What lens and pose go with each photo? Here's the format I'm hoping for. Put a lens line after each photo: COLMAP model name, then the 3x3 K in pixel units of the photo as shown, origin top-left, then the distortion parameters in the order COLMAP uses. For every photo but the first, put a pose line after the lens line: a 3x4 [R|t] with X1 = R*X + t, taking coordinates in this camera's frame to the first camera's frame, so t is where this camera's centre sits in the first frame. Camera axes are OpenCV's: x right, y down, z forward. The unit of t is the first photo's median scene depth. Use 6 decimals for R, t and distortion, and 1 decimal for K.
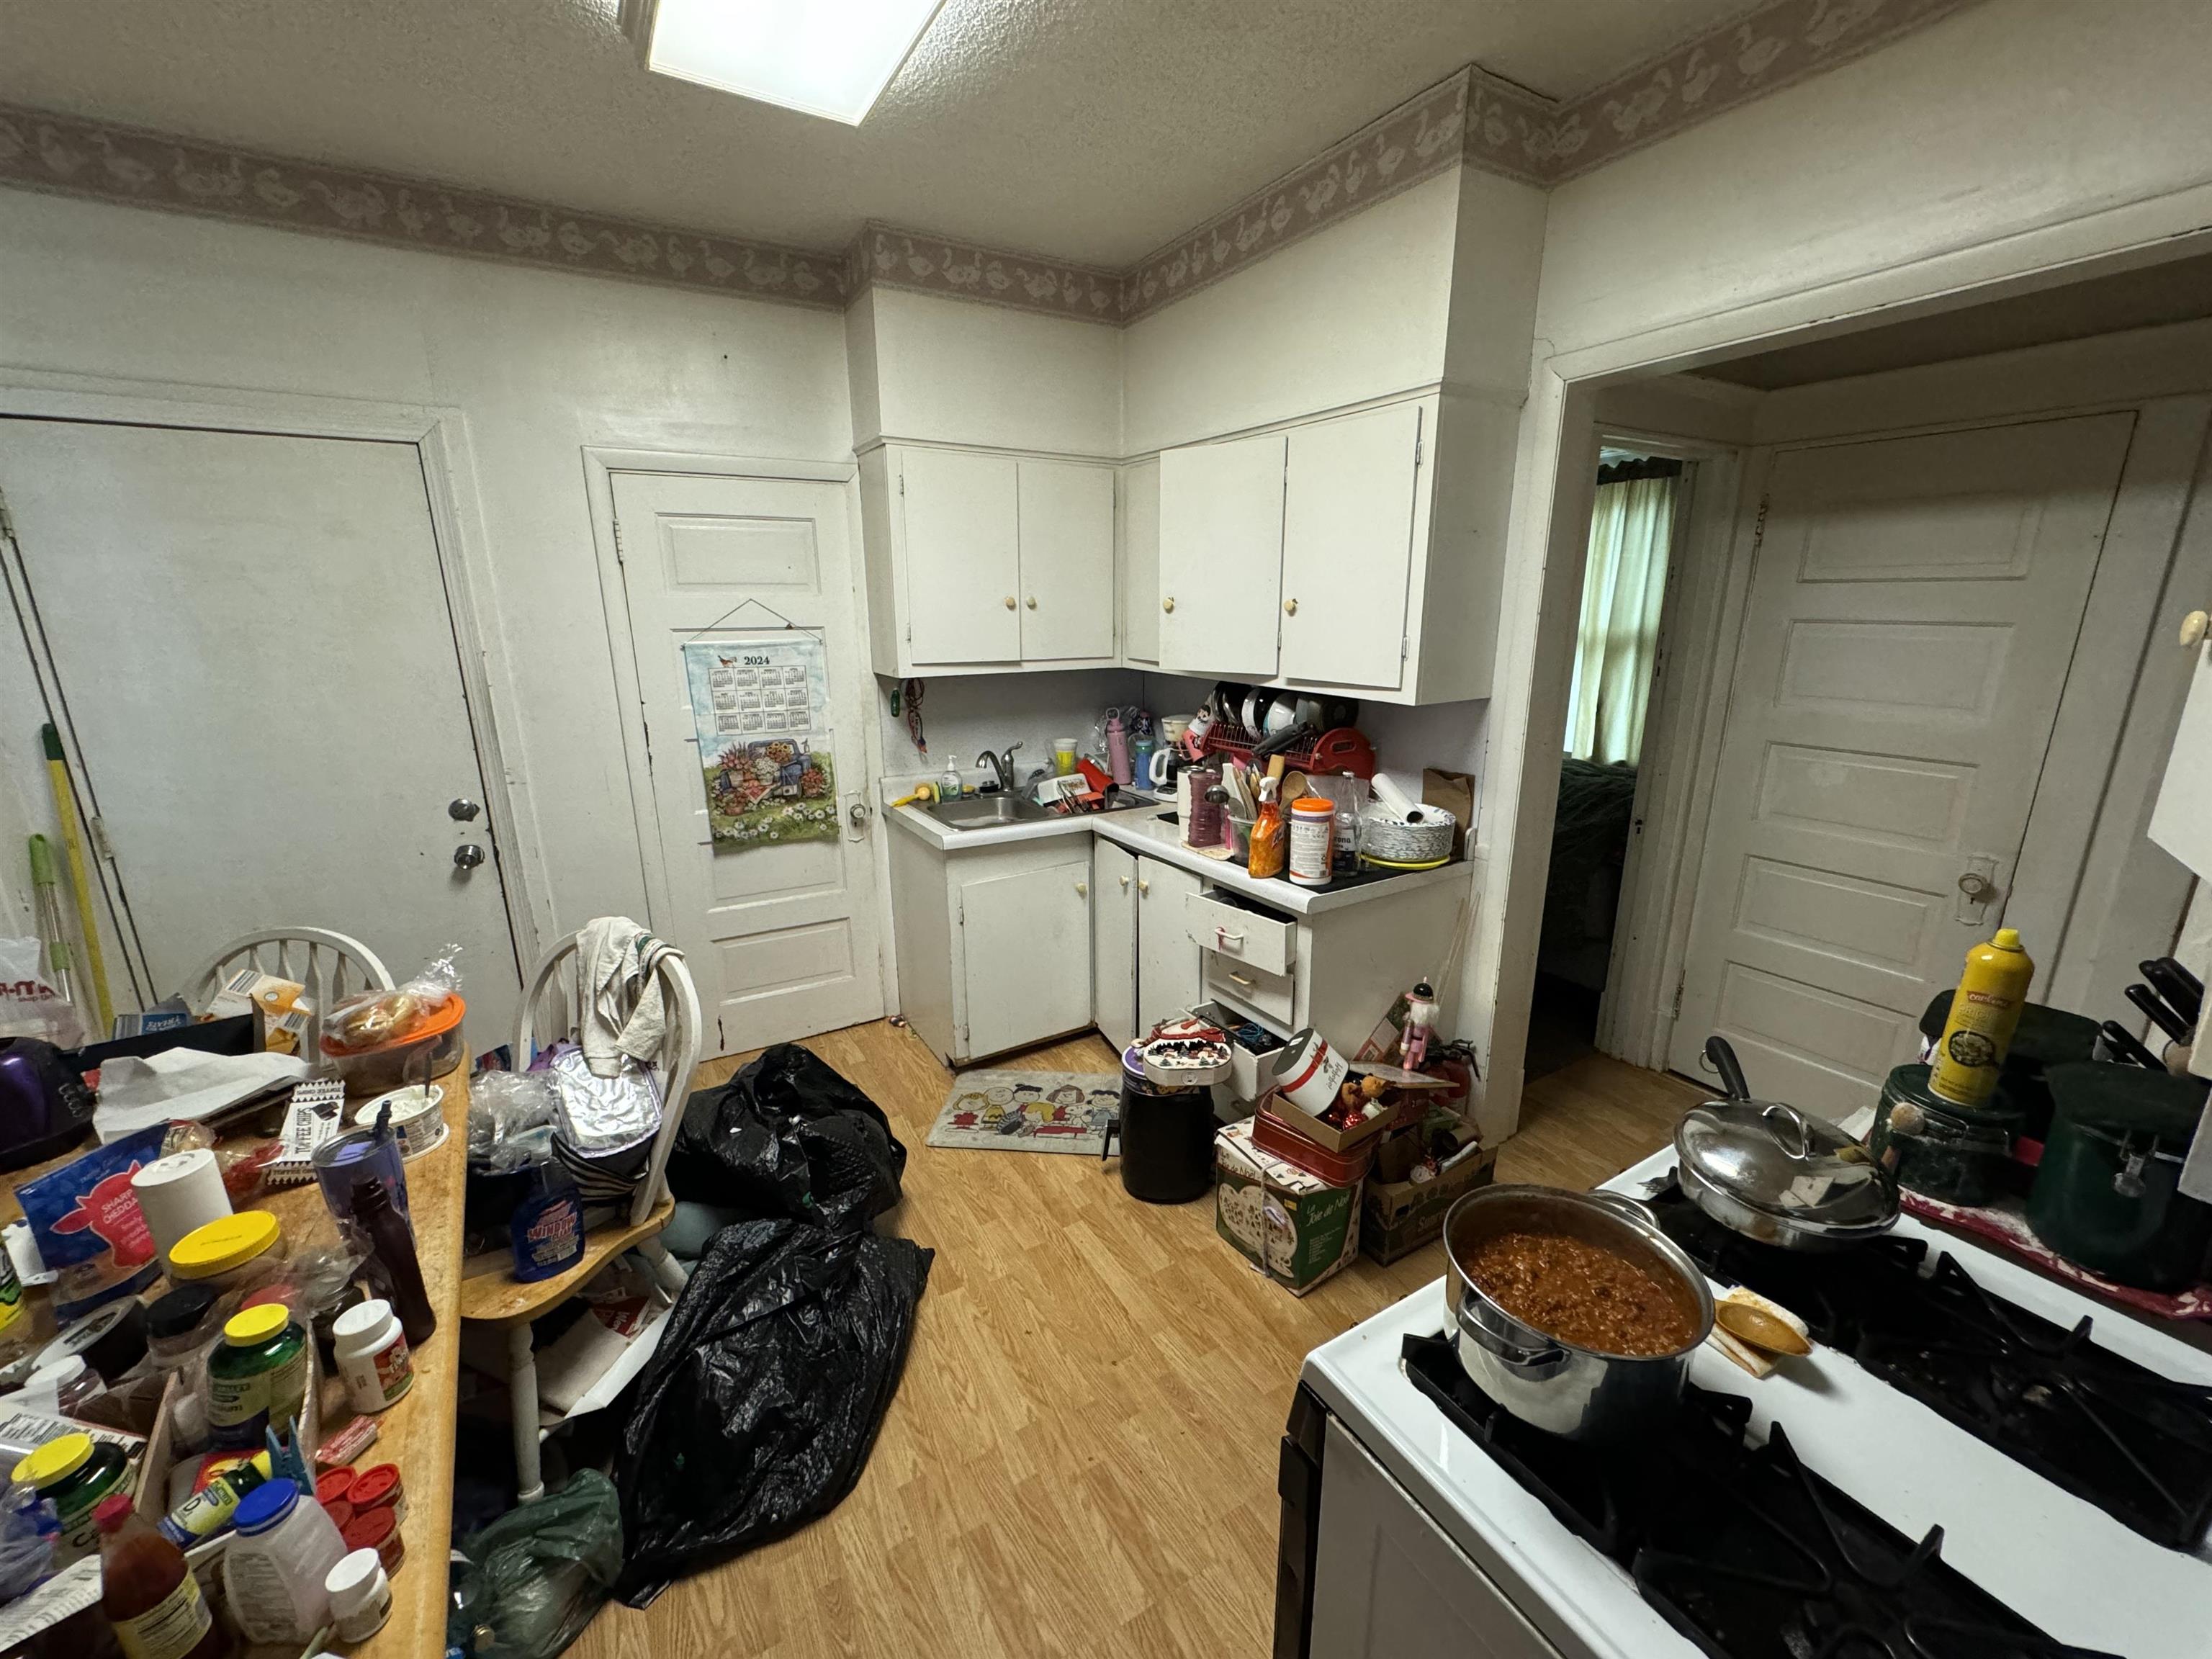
lens RADIAL K [[880.1, 0, 1151.2], [0, 880.1, 834.8], [0, 0, 1]] dist [0.001771, 0.000215]
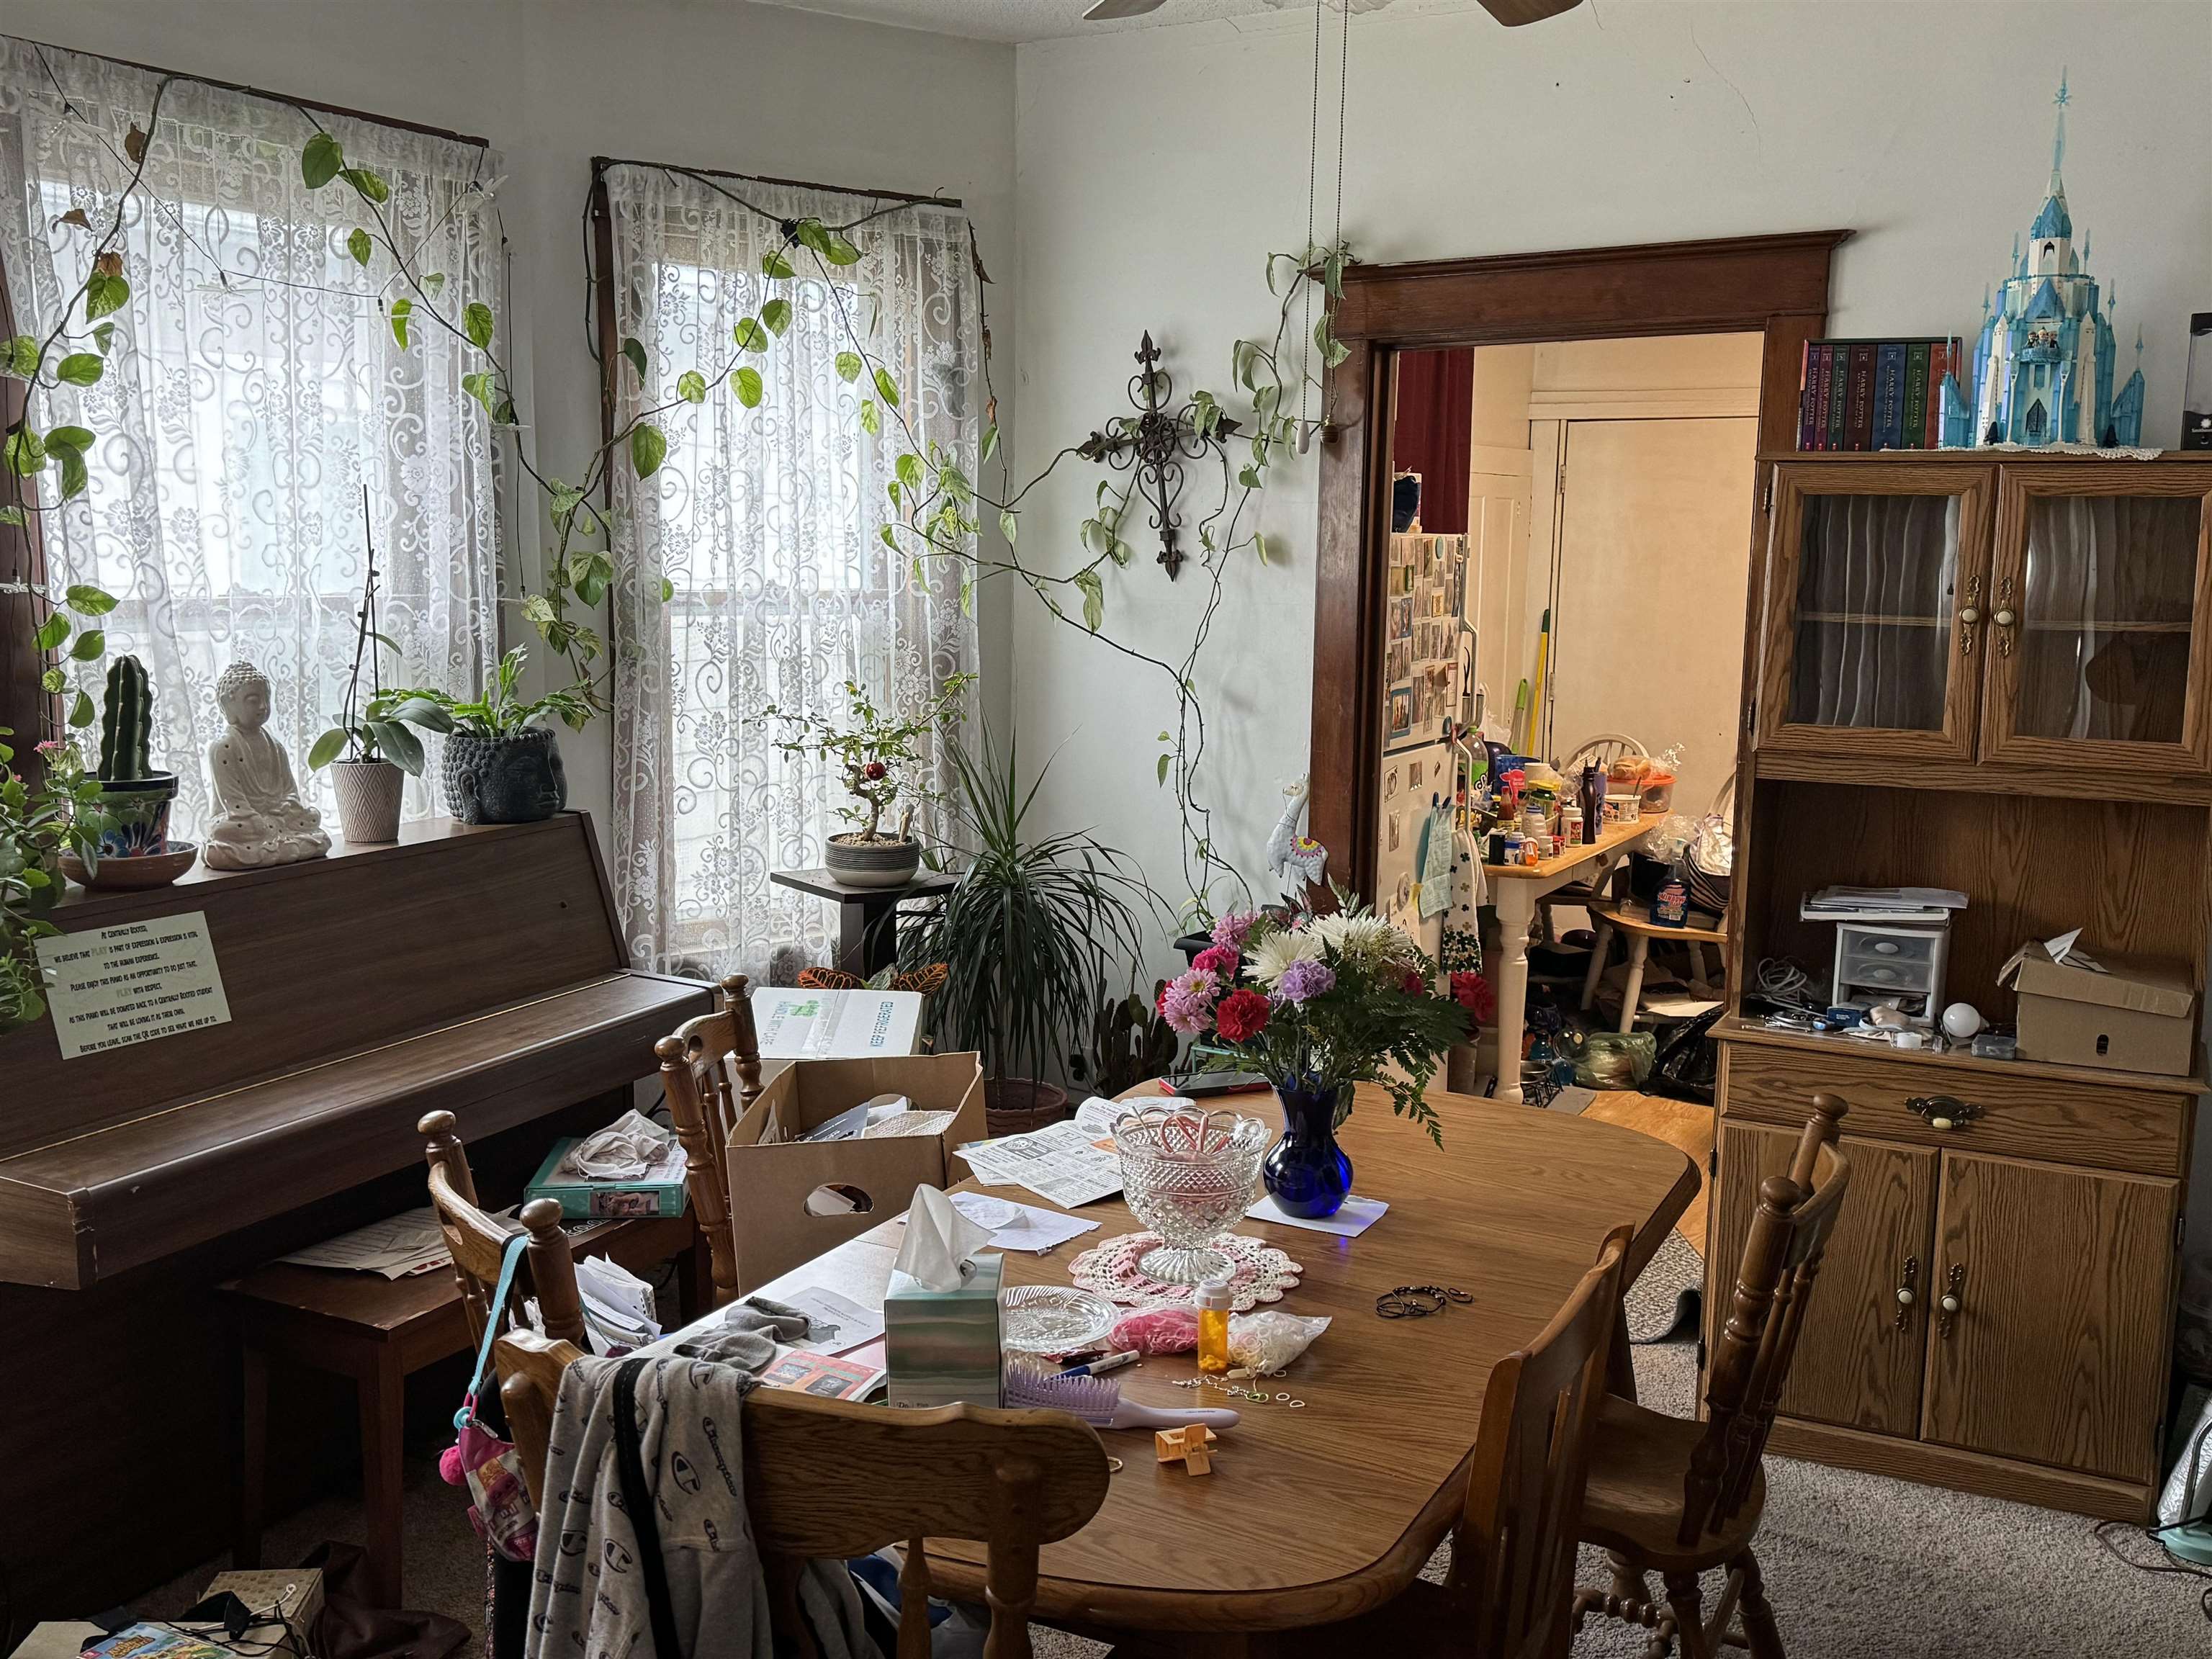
lens RADIAL K [[2104.9, 0, 1106.0], [0, 2104.9, 829.5], [0, 0, 1]] dist [0.184300, -0.421123]
pose [[0.458358, 0.138361, -0.877932, 2.055694], [-0.237708, 0.970906, 0.028909, 0.397243], [0.856389, 0.195441, 0.477912, -1.635388]]
